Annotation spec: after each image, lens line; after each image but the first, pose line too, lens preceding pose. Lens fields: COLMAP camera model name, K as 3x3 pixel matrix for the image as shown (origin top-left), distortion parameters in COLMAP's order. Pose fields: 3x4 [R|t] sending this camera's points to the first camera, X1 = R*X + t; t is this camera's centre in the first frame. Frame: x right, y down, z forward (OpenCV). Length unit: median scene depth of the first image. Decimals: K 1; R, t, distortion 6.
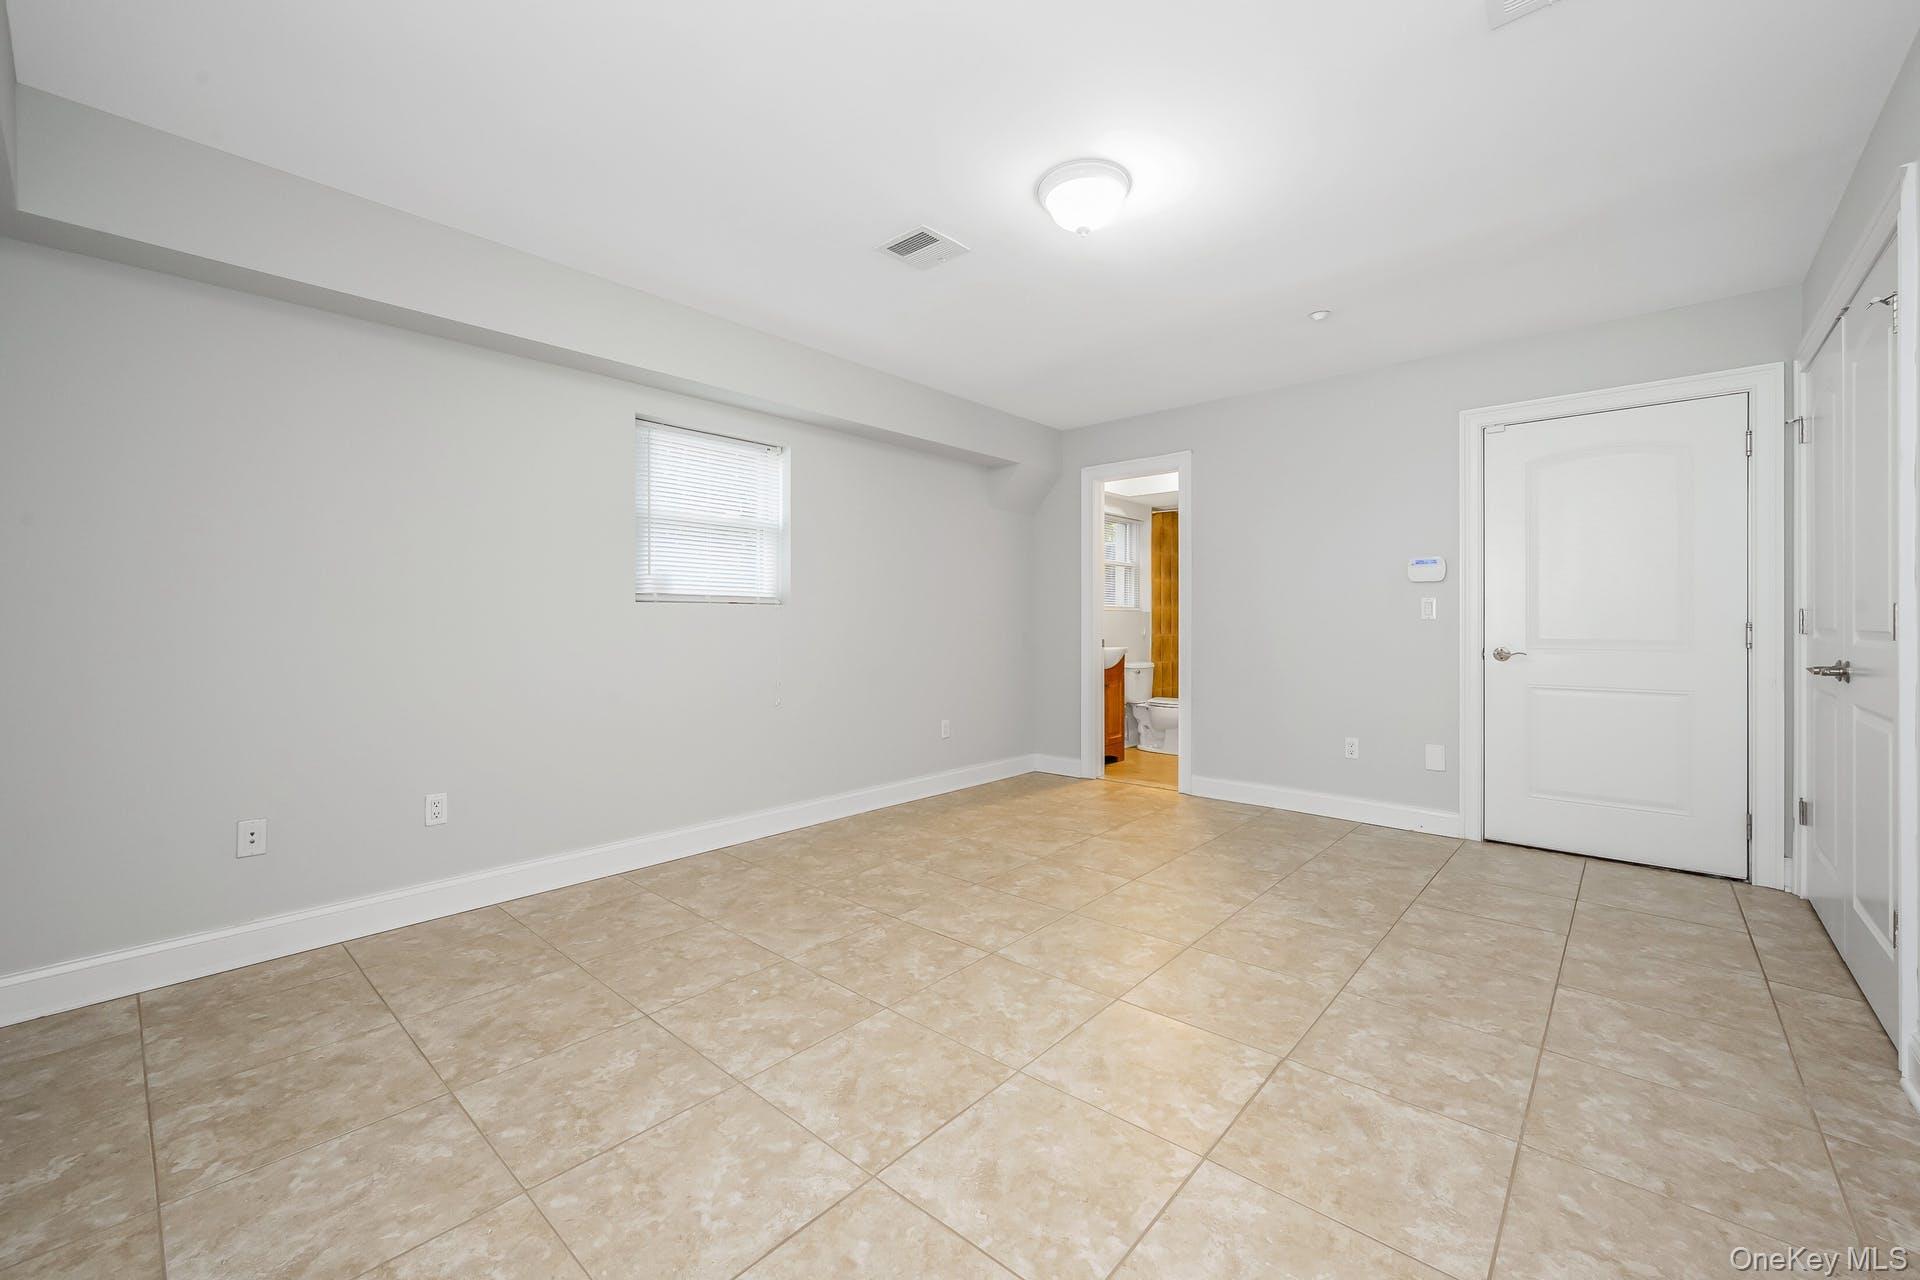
lens RADIAL K [[761.5, 0, 963.3], [0, 761.5, 634.6], [0, 0, 1]] dist [0.000065, 0.000366]
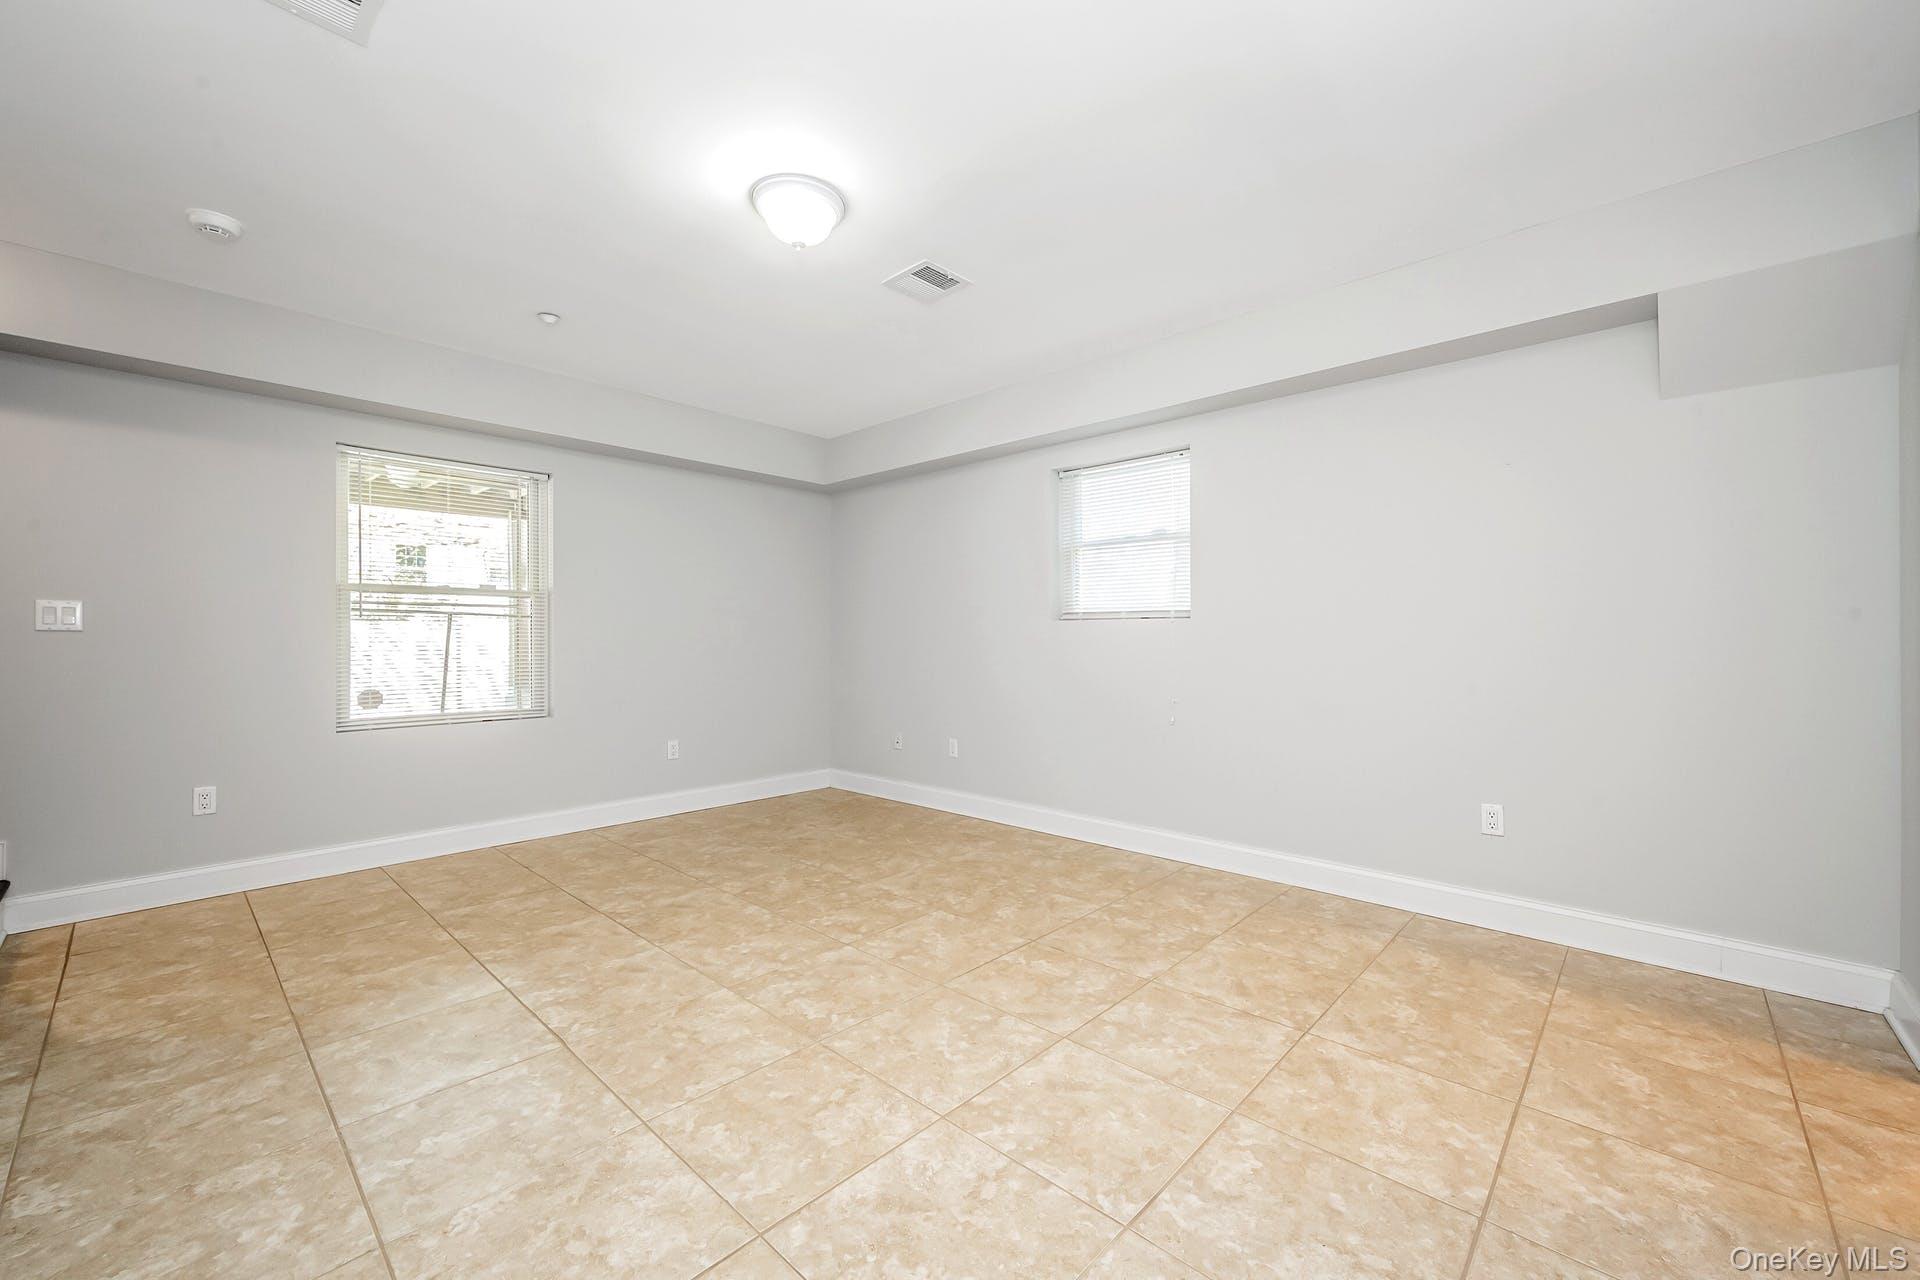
lens RADIAL K [[761.5, 0, 963.3], [0, 761.5, 634.6], [0, 0, 1]] dist [0.000065, 0.000366]
pose [[-0.025259, -0.003676, -0.999674, 1.138043], [-0.014303, 0.999892, -0.003315, -0.018673], [0.999579, 0.014214, -0.025309, 1.213245]]
